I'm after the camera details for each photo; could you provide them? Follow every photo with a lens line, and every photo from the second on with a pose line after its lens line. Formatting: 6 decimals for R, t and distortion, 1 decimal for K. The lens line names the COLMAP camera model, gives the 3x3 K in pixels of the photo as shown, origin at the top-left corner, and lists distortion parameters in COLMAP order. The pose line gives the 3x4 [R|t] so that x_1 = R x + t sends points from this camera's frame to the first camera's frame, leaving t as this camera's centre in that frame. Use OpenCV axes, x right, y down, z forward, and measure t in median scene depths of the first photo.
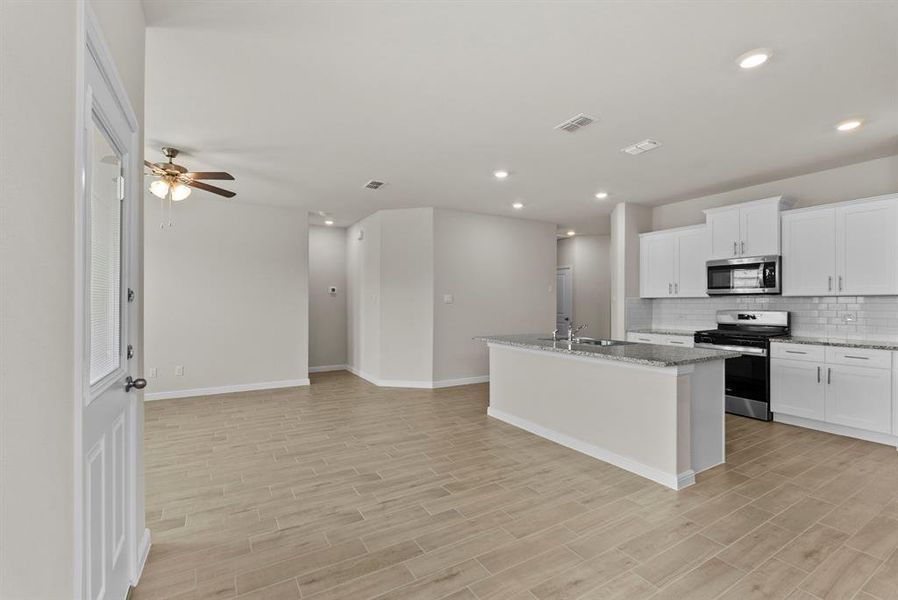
lens RADIAL K [[400.7, 0, 449.0], [0, 400.7, 300.0], [0, 0, 1]] dist [-0.008255, 0.000079]
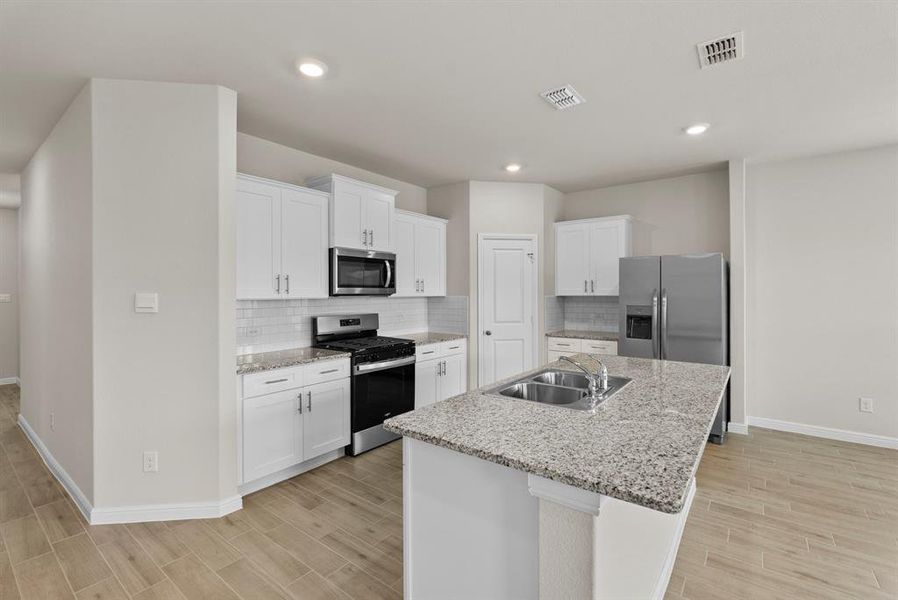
lens RADIAL K [[408.3, 0, 450.4], [0, 408.3, 291.3], [0, 0, 1]] dist [-0.002424, 0.000000]
pose [[-0.376446, -0.001872, 0.926437, -0.106620], [-0.005685, 0.999984, -0.000290, -0.023035], [-0.926421, -0.005376, -0.376450, 1.184704]]
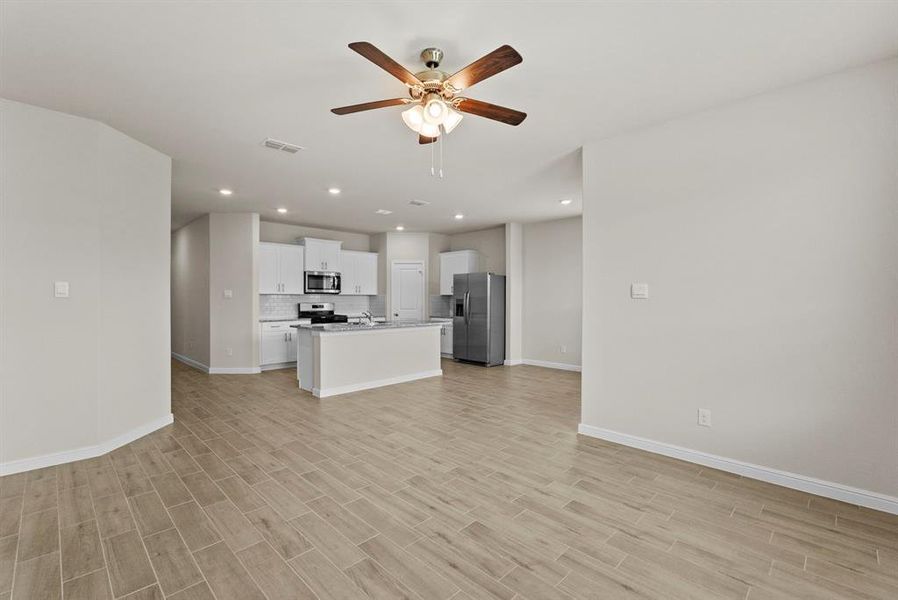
lens RADIAL K [[400.7, 0, 449.0], [0, 400.7, 300.0], [0, 0, 1]] dist [-0.008255, 0.000079]
pose [[-0.244265, -0.006108, 0.969689, -1.080340], [-0.007012, 0.999965, 0.004532, 0.003430], [-0.969683, -0.005693, -0.244299, 0.922657]]
